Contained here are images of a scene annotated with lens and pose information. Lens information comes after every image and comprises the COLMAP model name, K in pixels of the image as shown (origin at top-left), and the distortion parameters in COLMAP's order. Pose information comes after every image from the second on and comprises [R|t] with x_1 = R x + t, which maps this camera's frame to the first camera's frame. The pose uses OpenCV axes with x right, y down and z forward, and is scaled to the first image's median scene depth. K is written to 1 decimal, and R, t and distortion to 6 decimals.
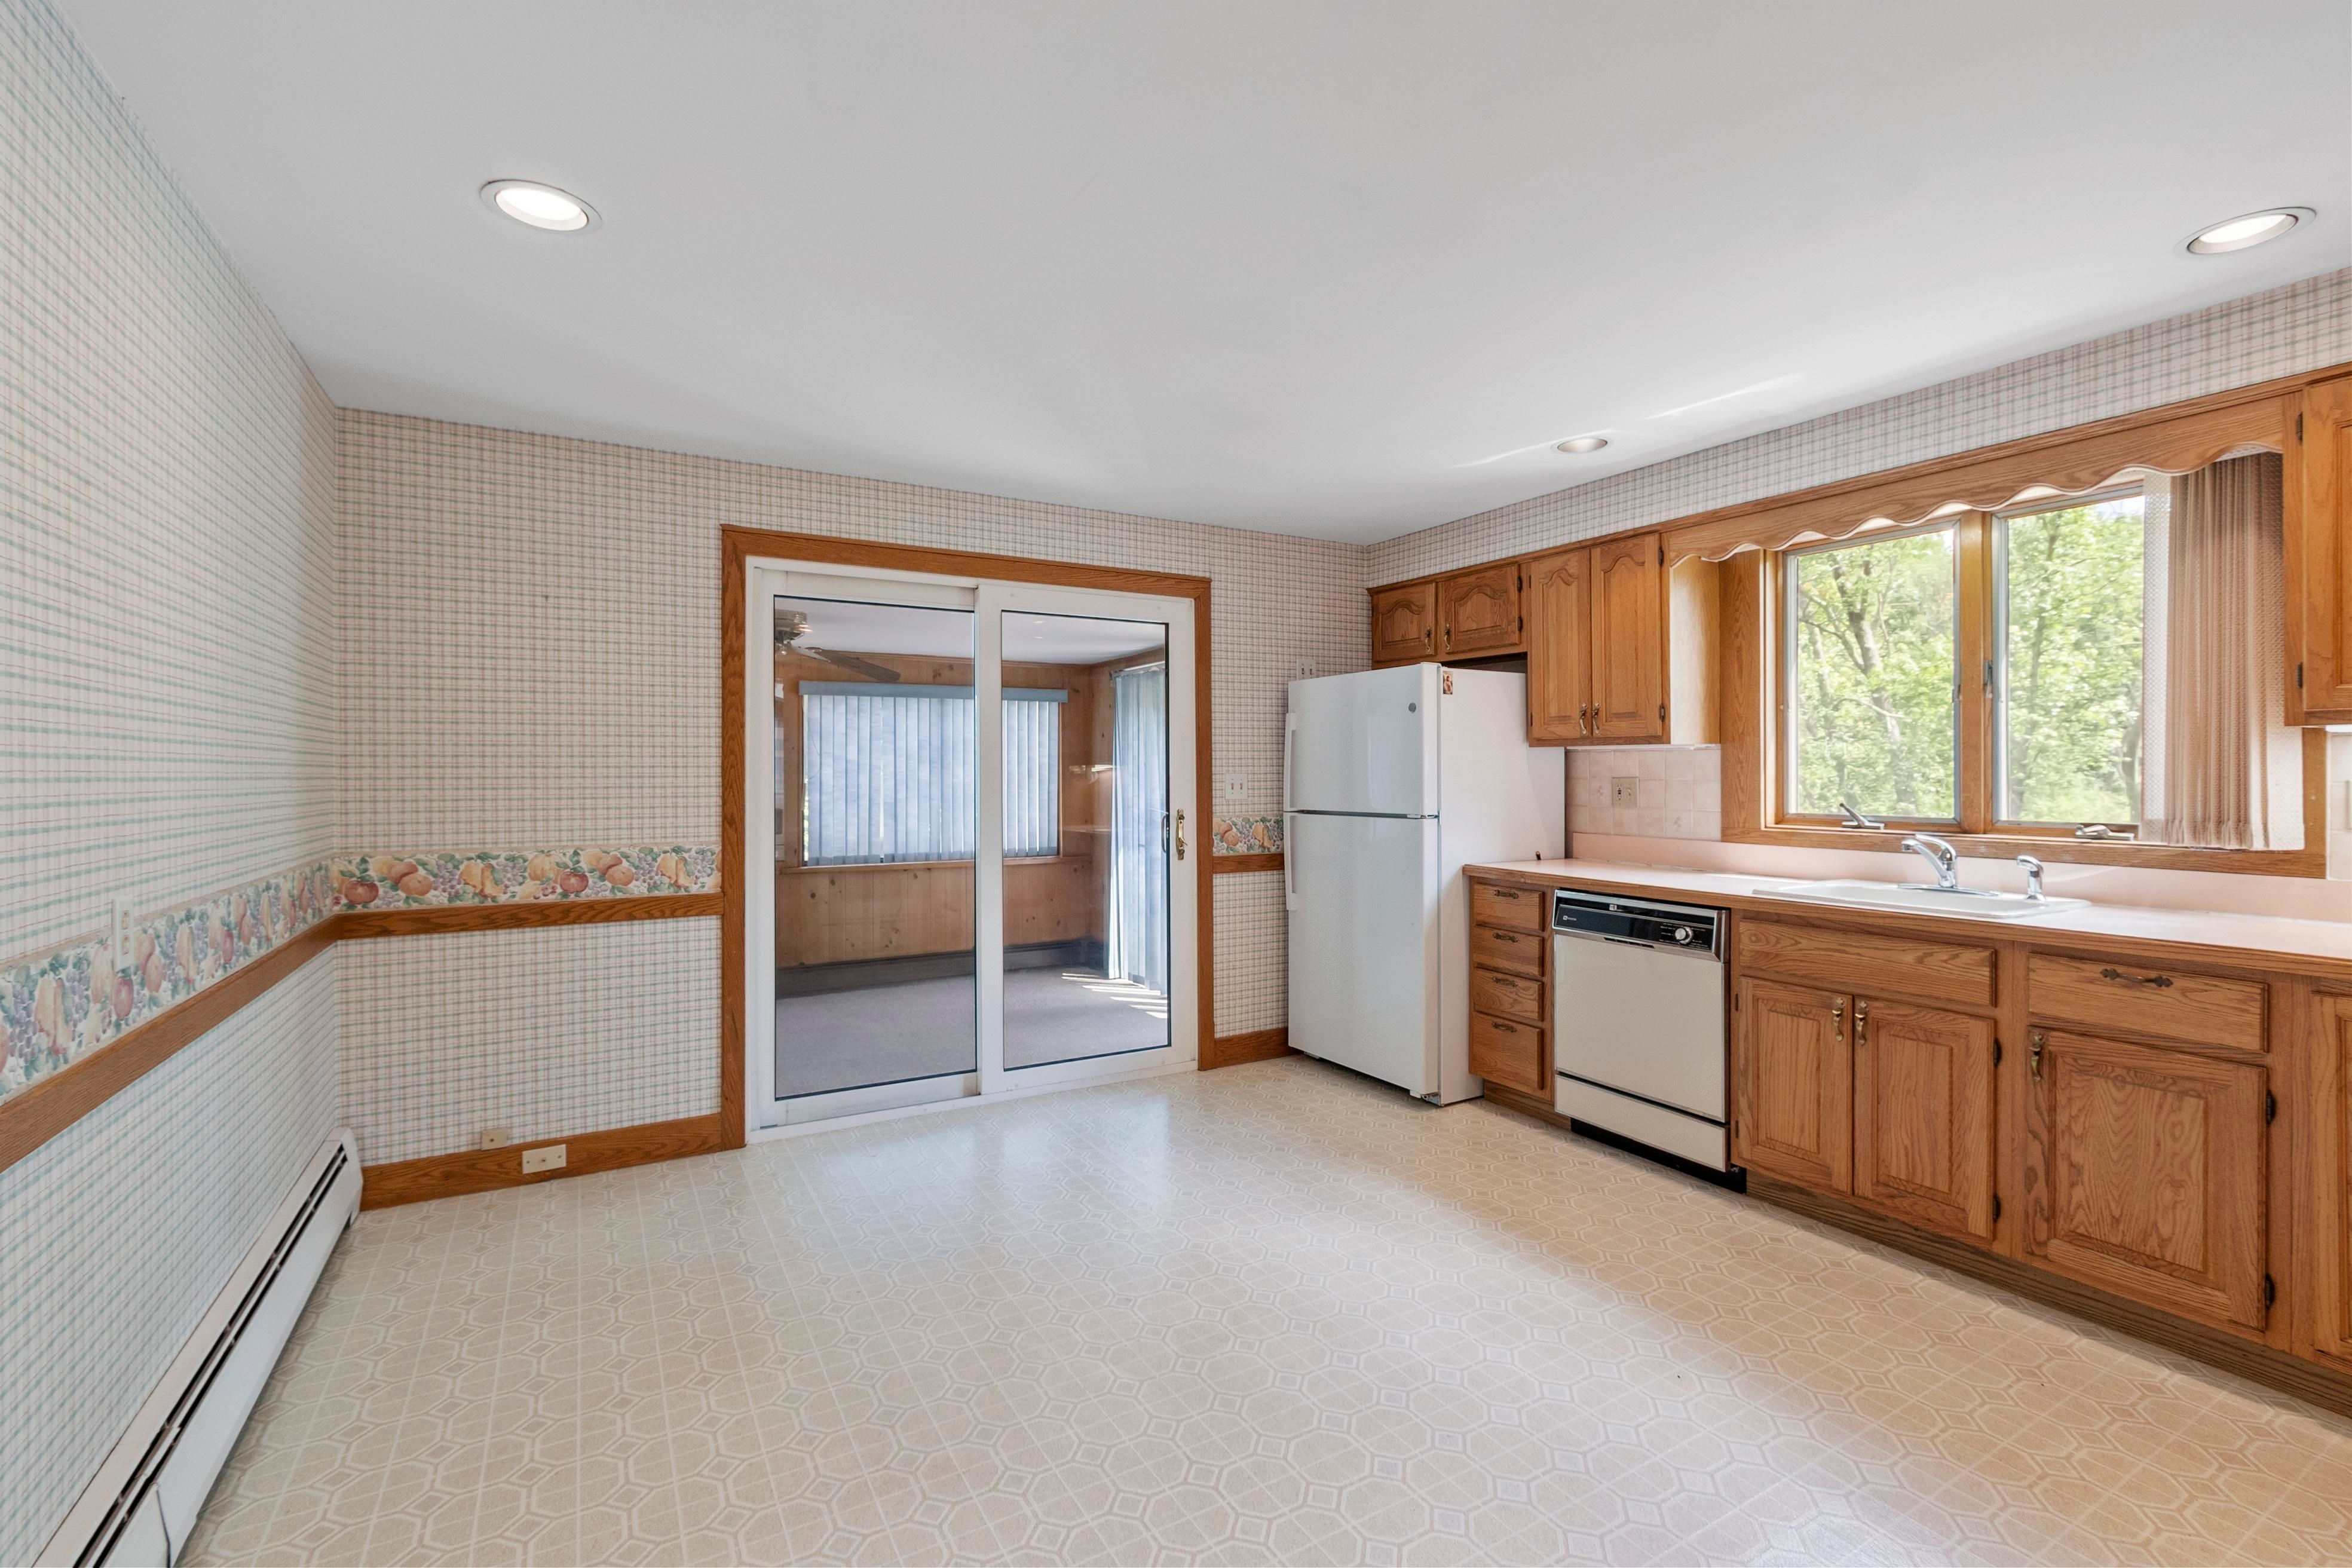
lens RADIAL K [[1019.0, 0, 1167.1], [0, 1019.0, 776.7], [0, 0, 1]] dist [-0.001013, -0.000499]
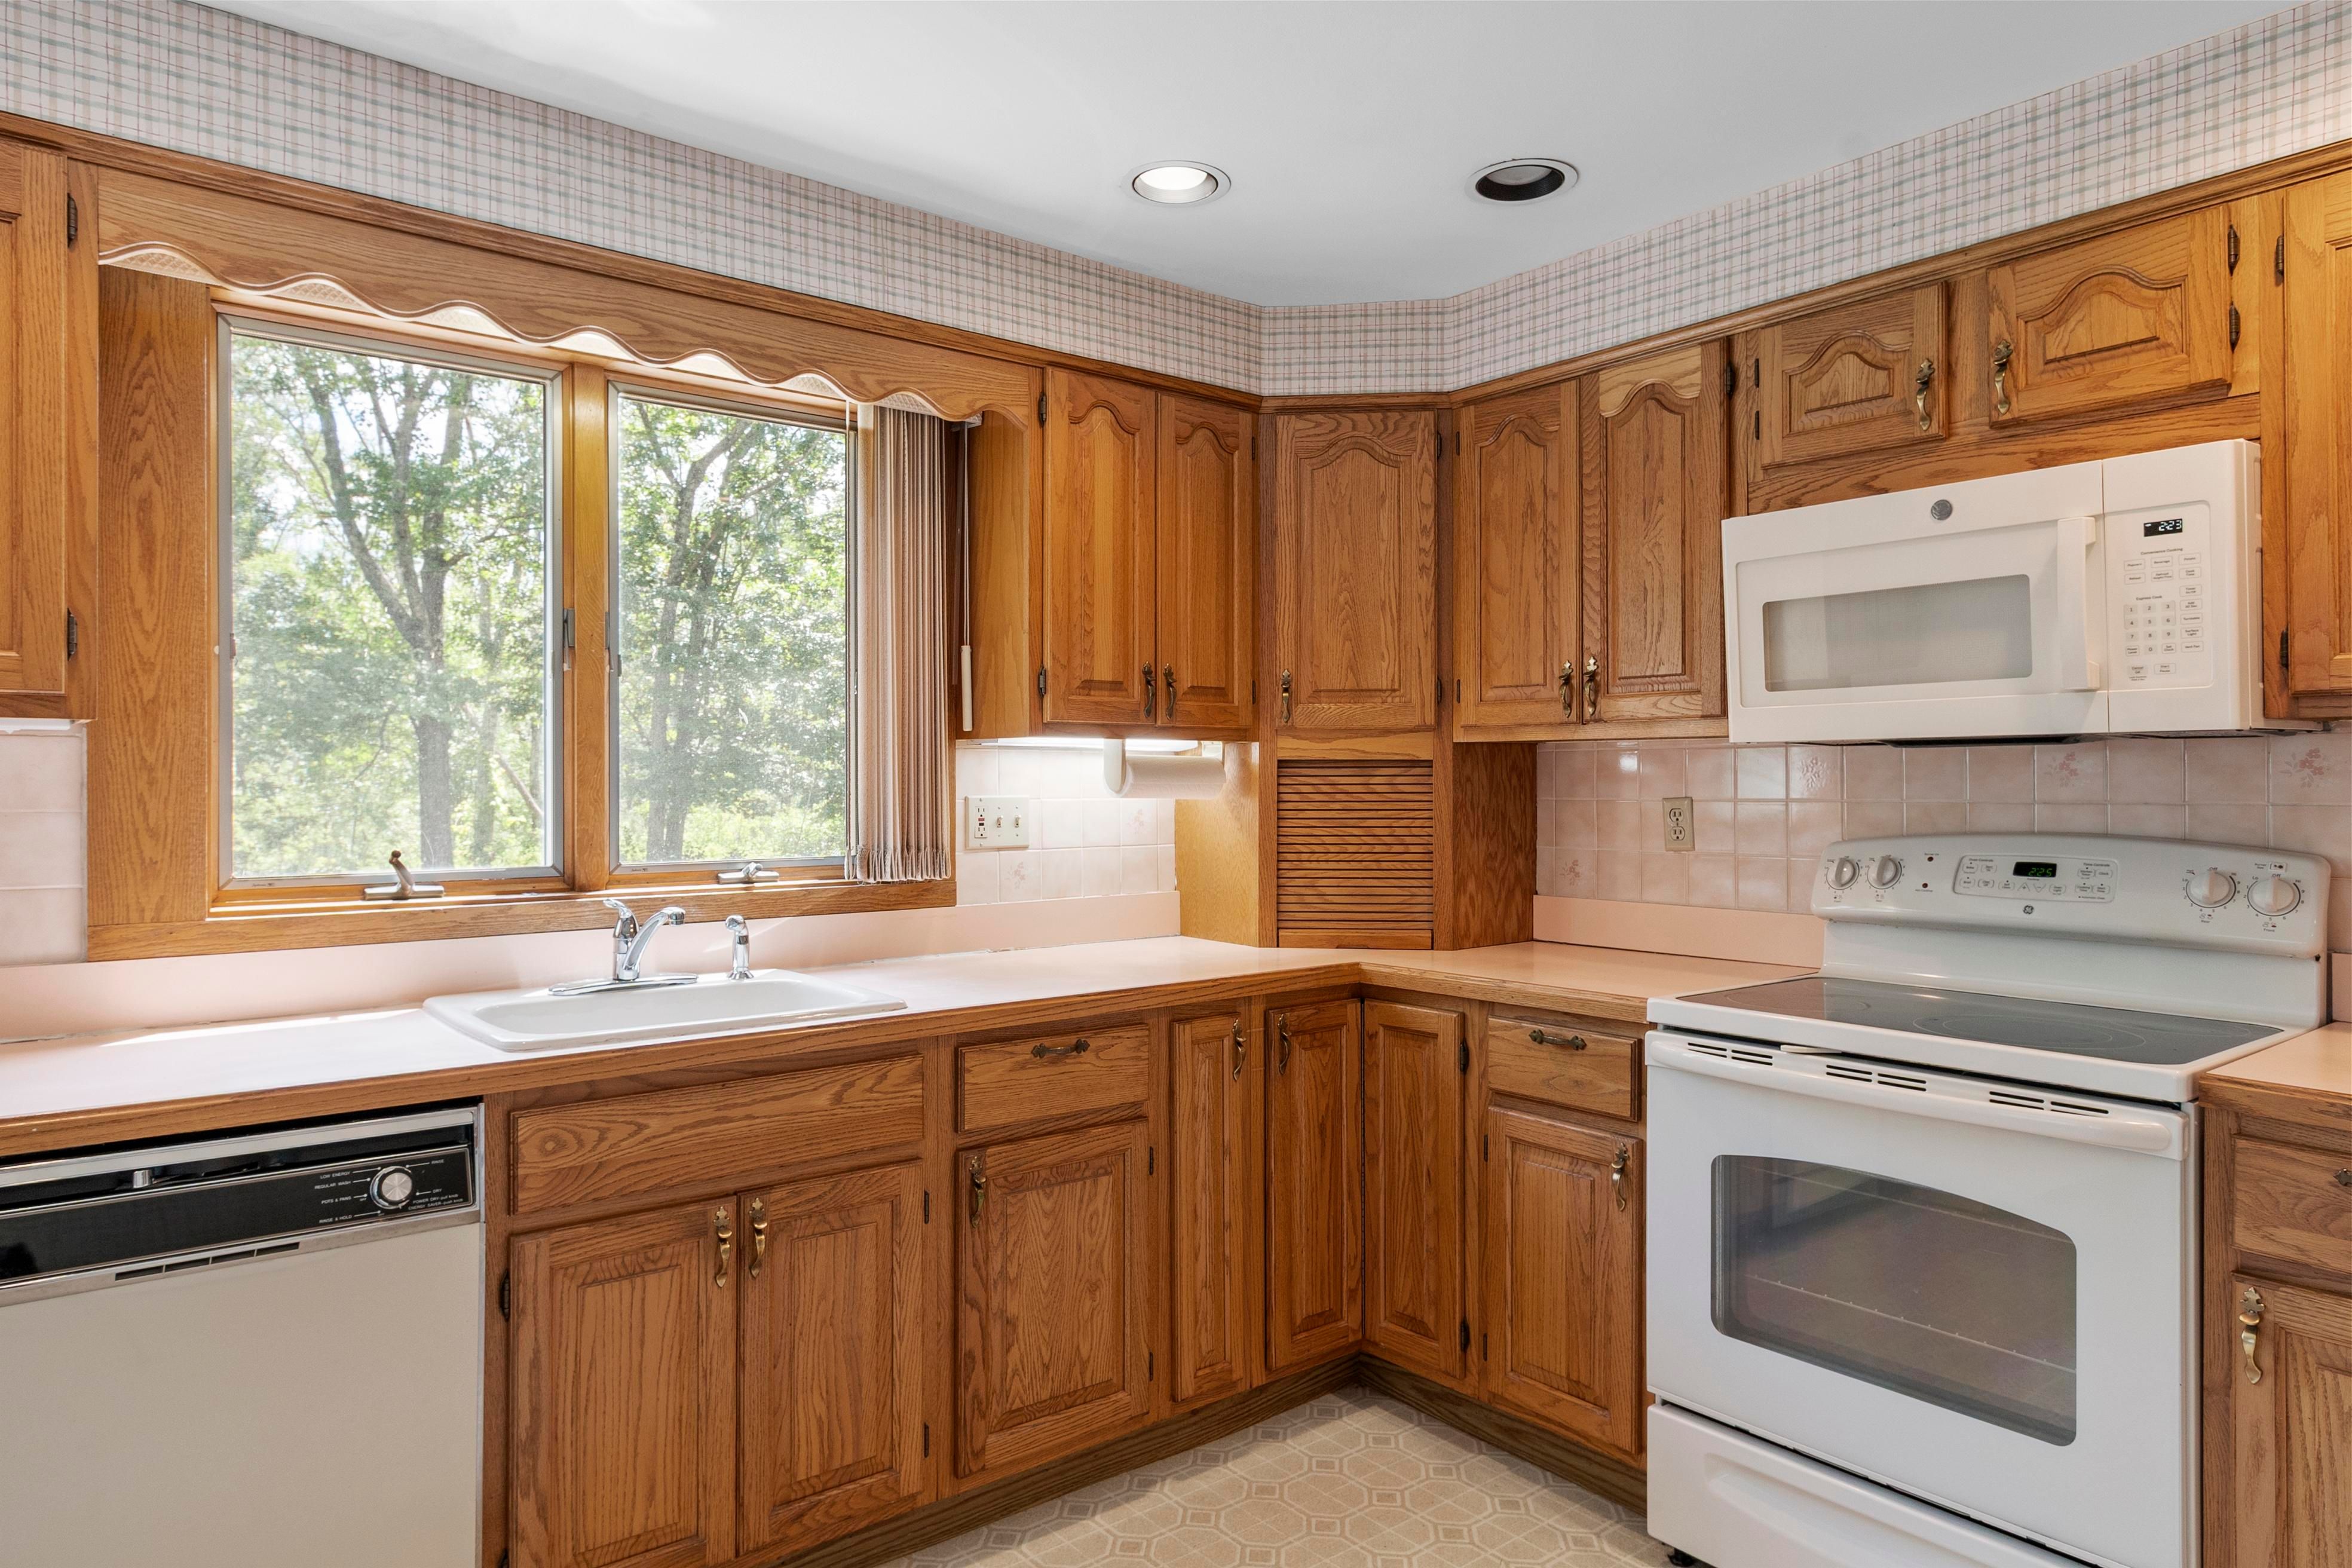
lens RADIAL K [[1427.9, 0, 1168.7], [0, 1427.9, 776.4], [0, 0, 1]] dist [0.006785, -0.001531]
pose [[-0.157326, 0.006063, 0.987528, -0.115249], [0.007111, 0.999962, -0.005006, -0.005732], [-0.987521, 0.006234, -0.157363, 0.781967]]
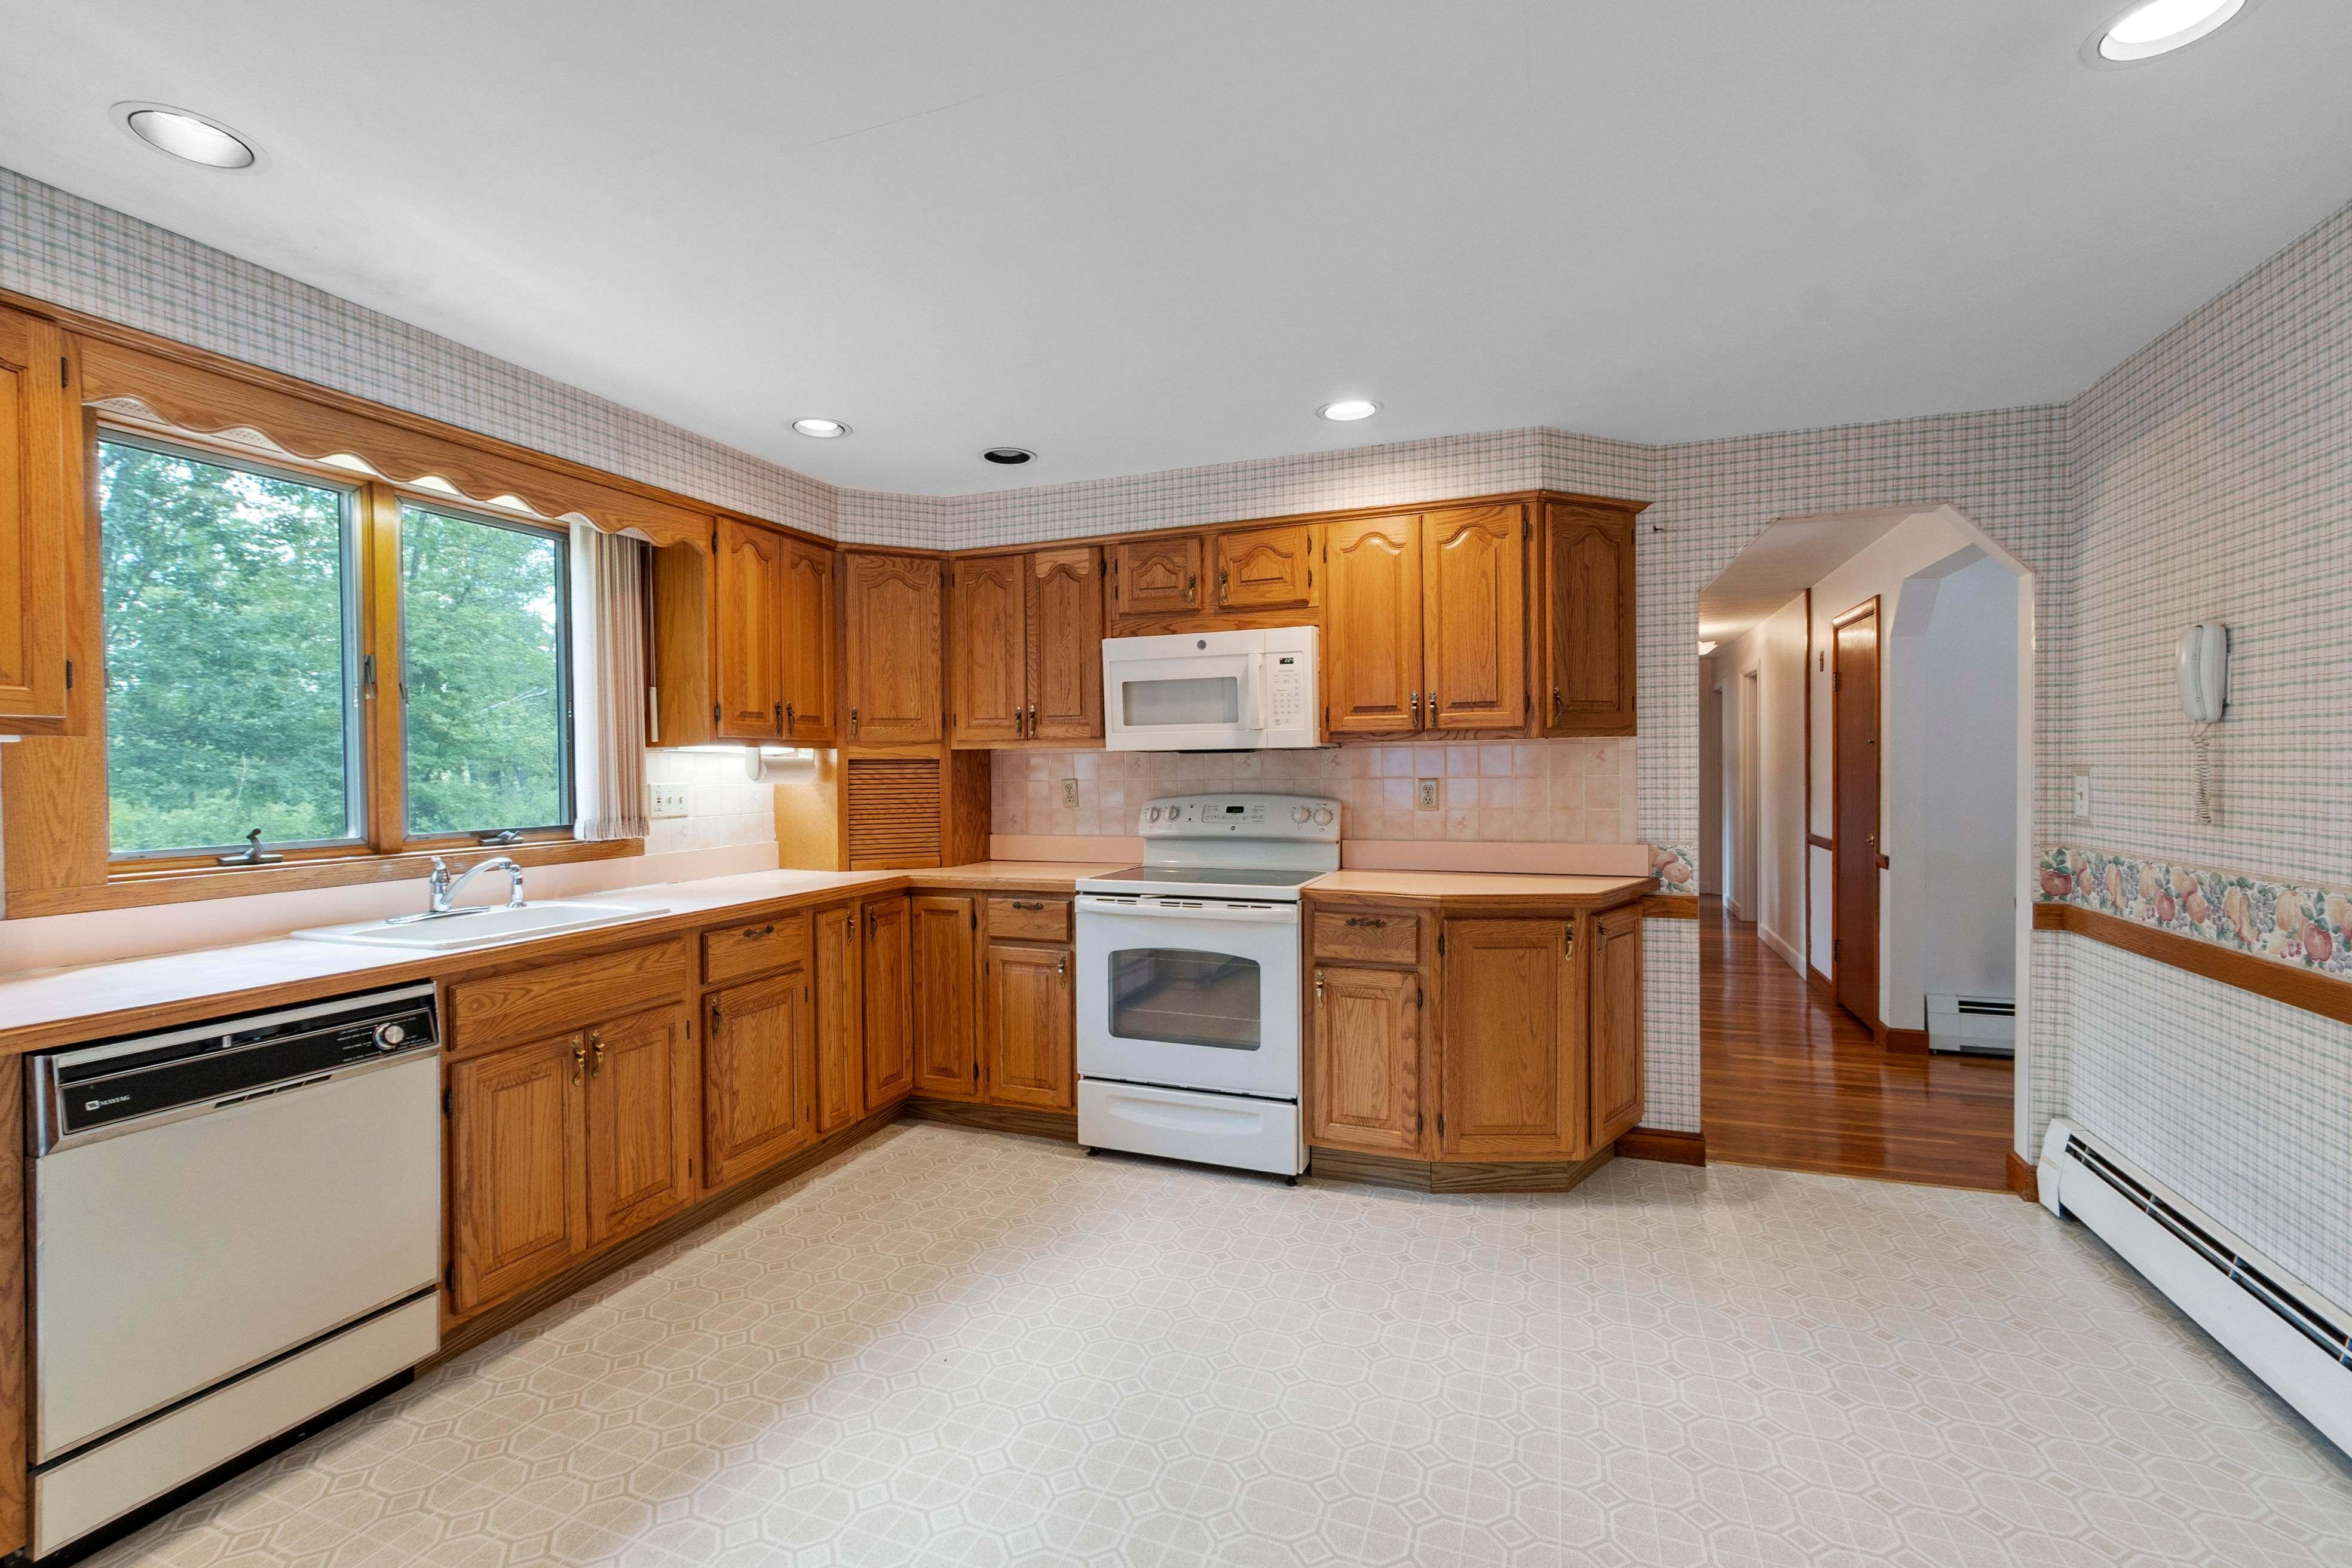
lens RADIAL K [[1019.0, 0, 1166.1], [0, 1019.0, 780.8], [0, 0, 1]] dist [-0.001013, -0.000499]
pose [[-0.631666, -0.001863, 0.775239, -0.308979], [0.015565, 0.999765, 0.015086, -0.009185], [-0.775085, 0.021596, -0.631488, 1.024222]]
